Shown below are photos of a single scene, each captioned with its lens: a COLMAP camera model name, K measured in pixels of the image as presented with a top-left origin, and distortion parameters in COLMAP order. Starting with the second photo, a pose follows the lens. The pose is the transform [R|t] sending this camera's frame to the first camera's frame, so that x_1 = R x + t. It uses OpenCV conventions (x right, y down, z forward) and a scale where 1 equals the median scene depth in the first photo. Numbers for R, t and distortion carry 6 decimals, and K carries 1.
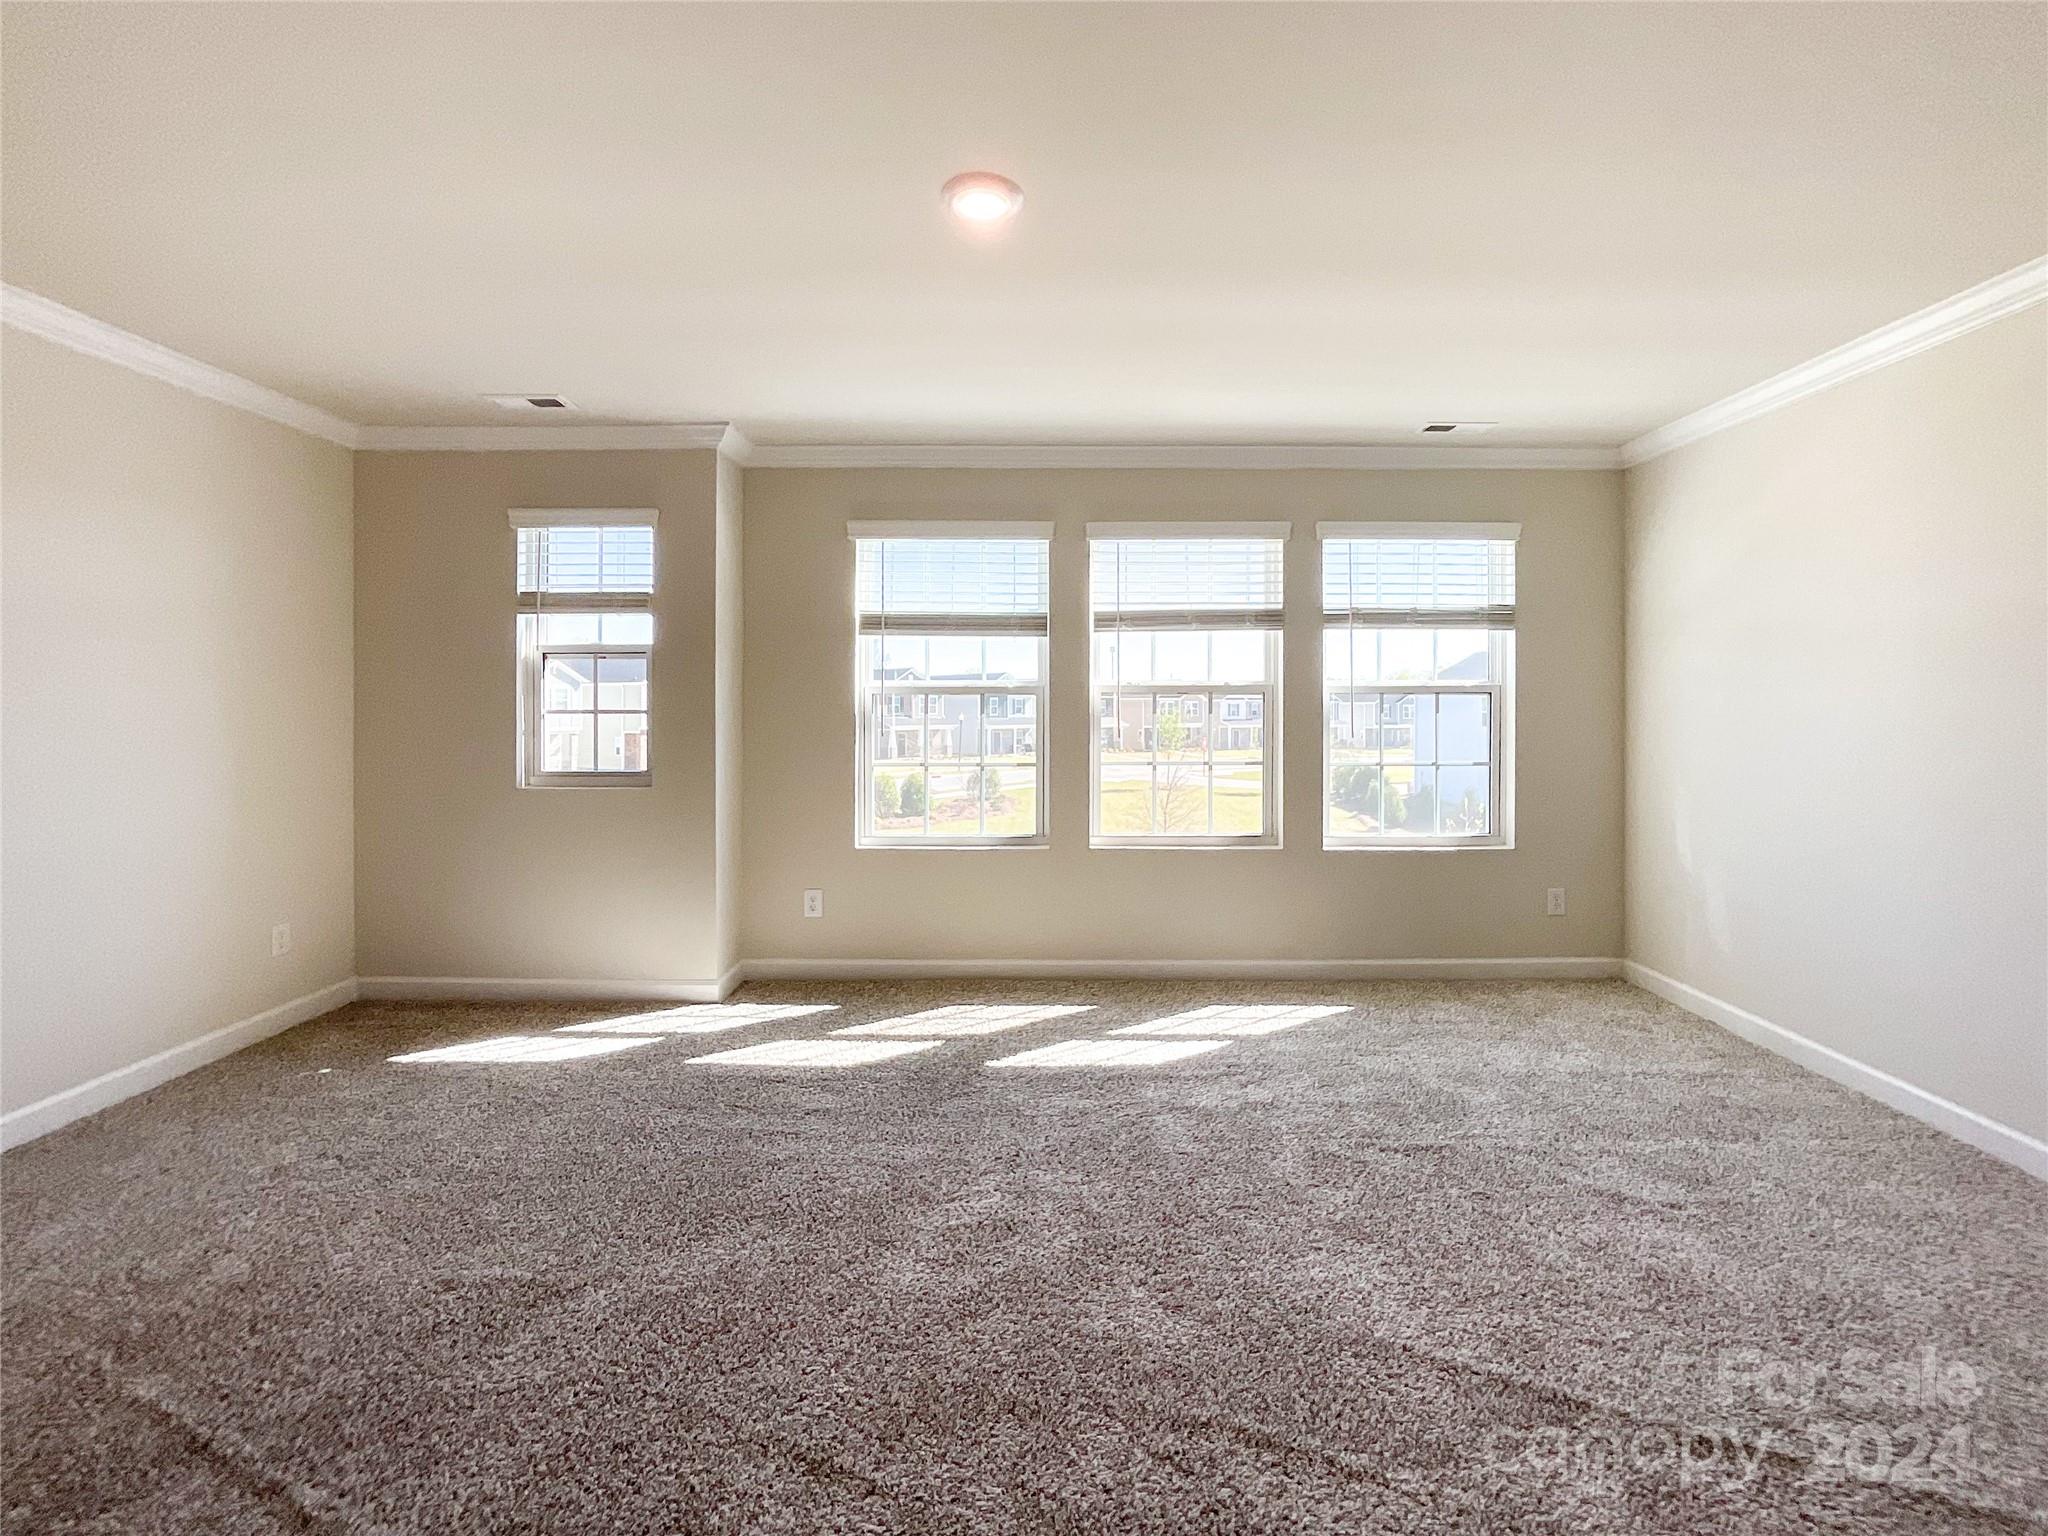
lens RADIAL K [[856.4, 0, 1035.8], [0, 856.4, 712.6], [0, 0, 1]] dist [-0.014656, 0.000243]
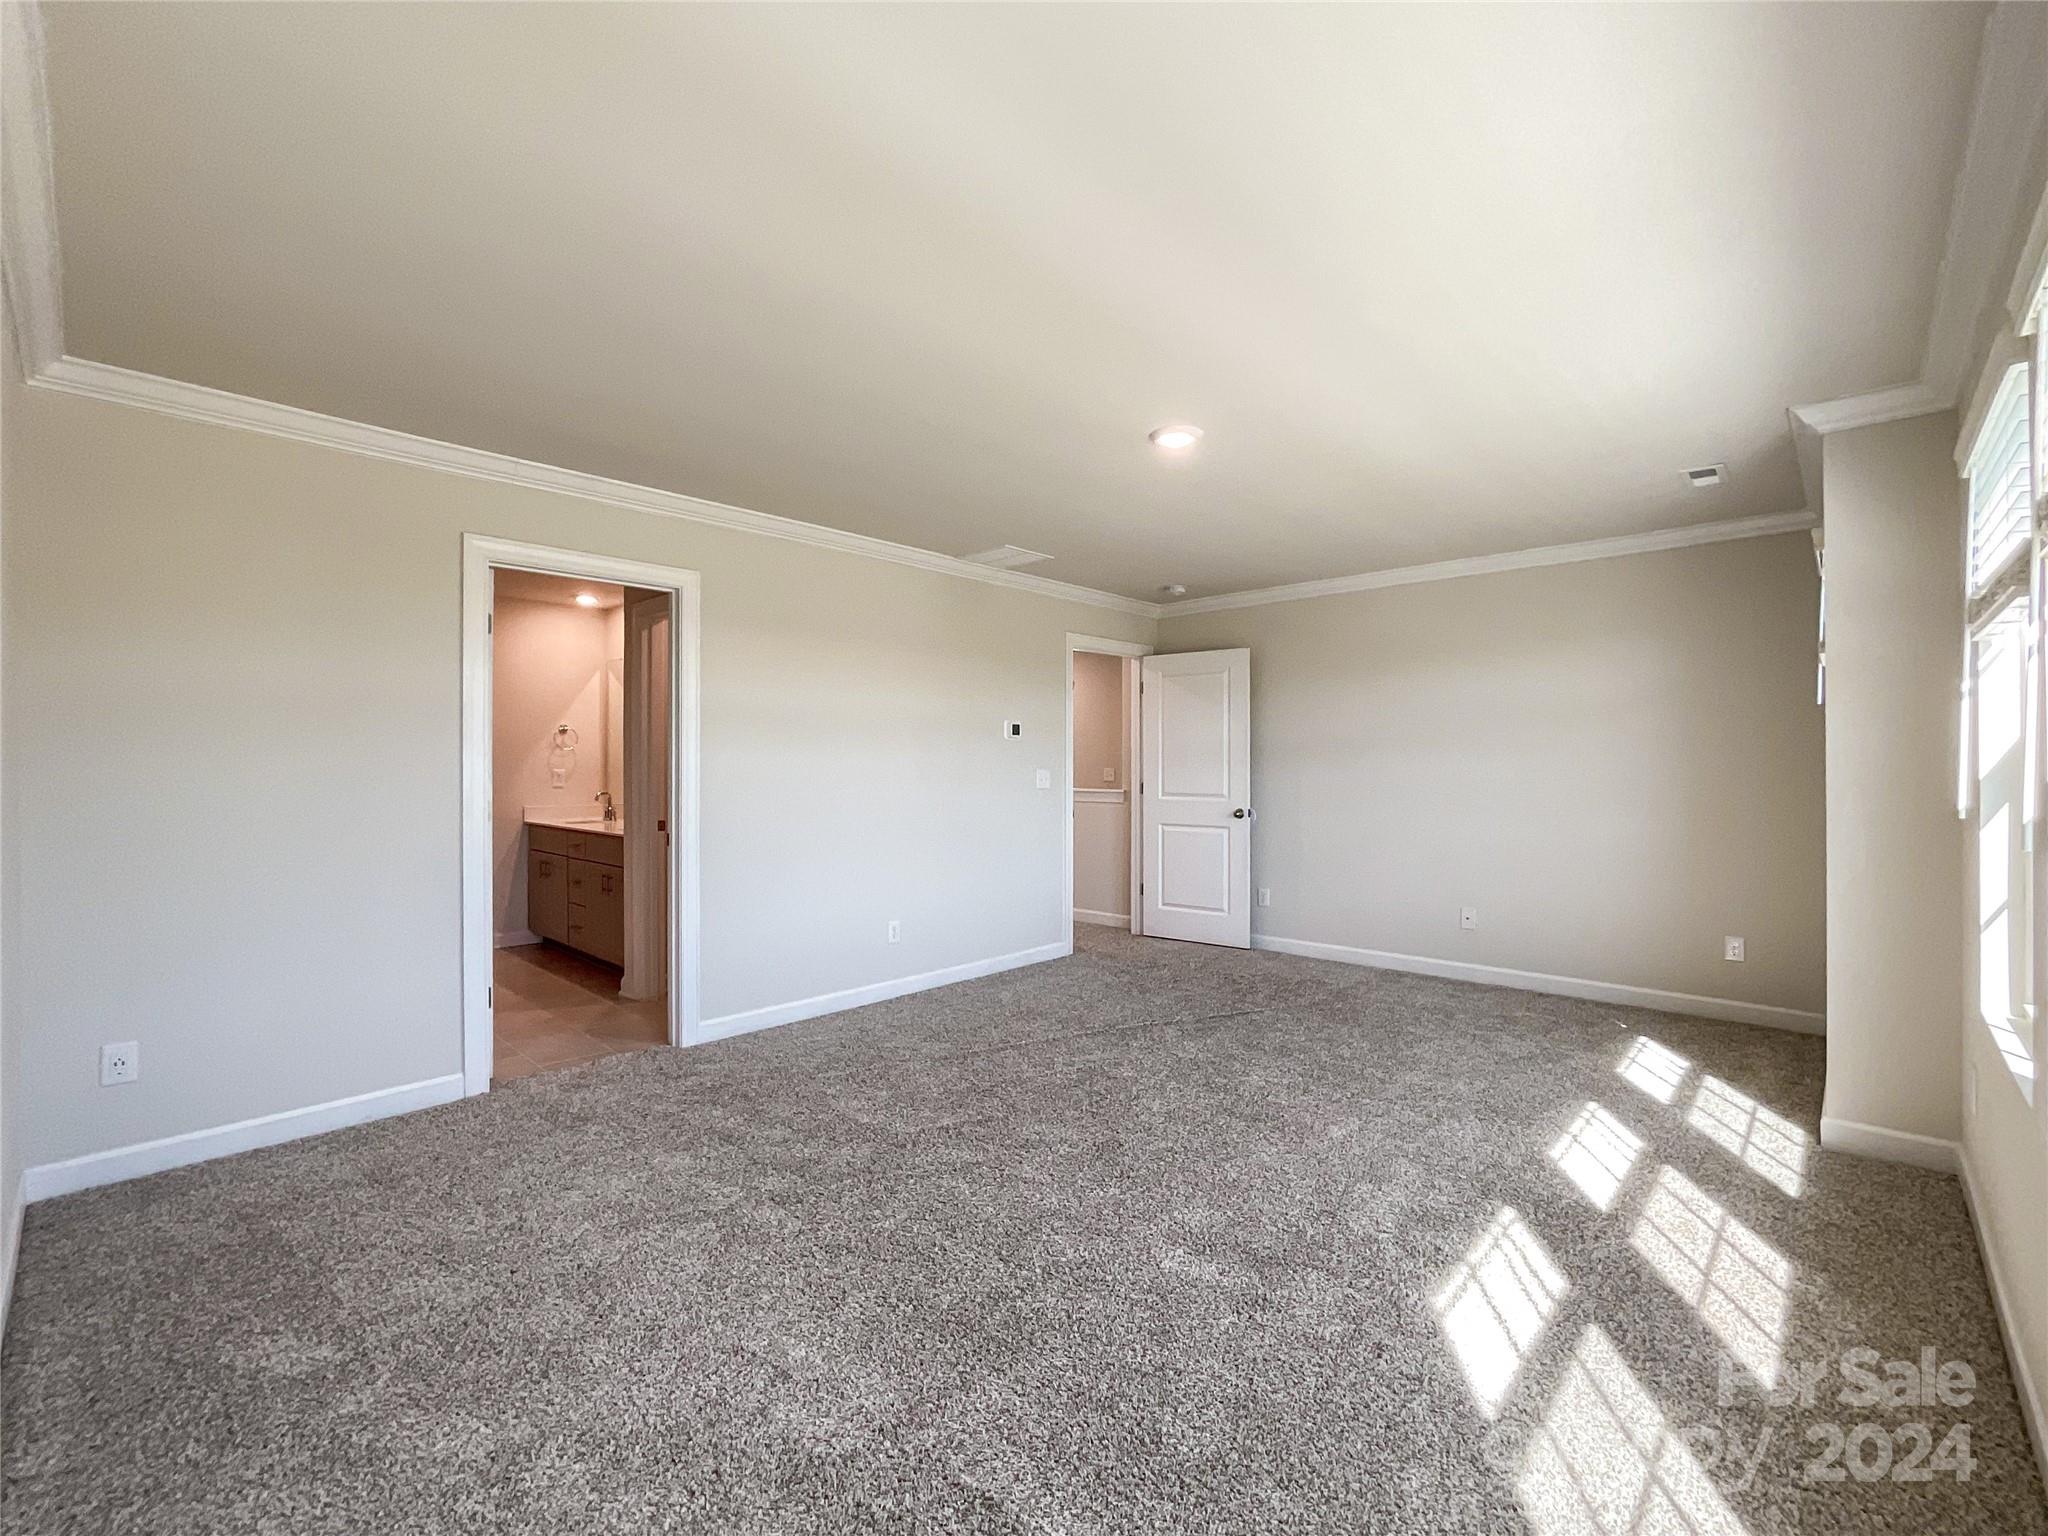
lens RADIAL K [[887.0, 0, 1038.0], [0, 887.0, 766.2], [0, 0, 1]] dist [-0.018265, 0.013311]
pose [[-0.671051, 0.004231, -0.741399, 0.688695], [0.002746, 0.999991, 0.003222, -0.009949], [0.741406, 0.000126, -0.671057, 0.985085]]
